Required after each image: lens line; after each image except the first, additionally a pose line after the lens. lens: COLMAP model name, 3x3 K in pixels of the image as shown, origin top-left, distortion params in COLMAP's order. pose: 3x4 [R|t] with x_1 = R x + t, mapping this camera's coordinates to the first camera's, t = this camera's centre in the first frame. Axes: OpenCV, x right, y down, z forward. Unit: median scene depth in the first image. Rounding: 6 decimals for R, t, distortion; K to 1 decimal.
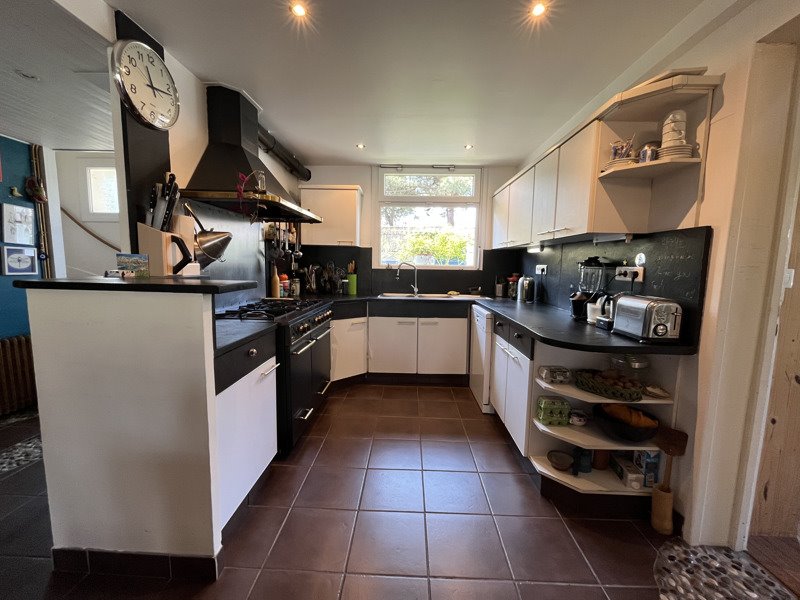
lens RADIAL K [[323.6, 0, 401.2], [0, 323.6, 298.9], [0, 0, 1]] dist [-0.014499, -0.000244]
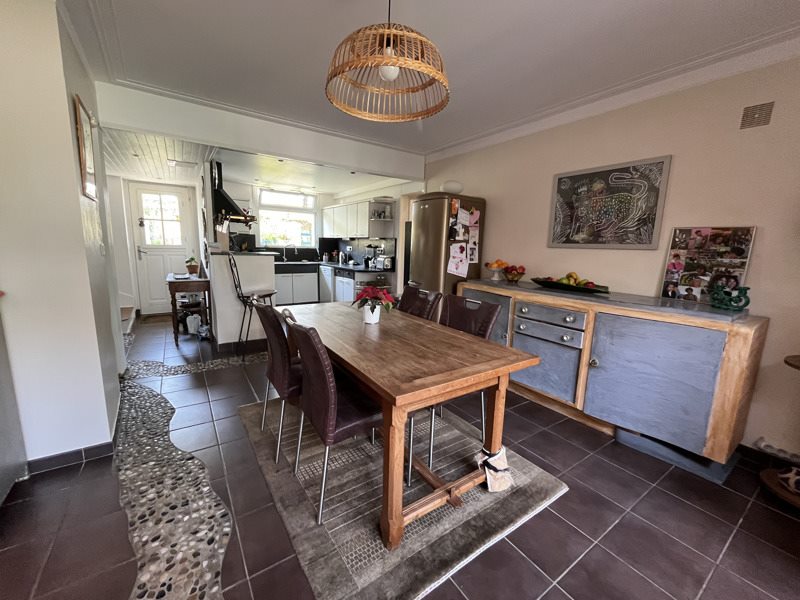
lens RADIAL K [[323.6, 0, 398.9], [0, 323.6, 299.4], [0, 0, 1]] dist [-0.014499, -0.000244]
pose [[0.812491, -0.086566, 0.576510, -0.867104], [0.046073, 0.995355, 0.084527, 0.122128], [-0.581150, -0.042116, 0.812706, -1.462833]]
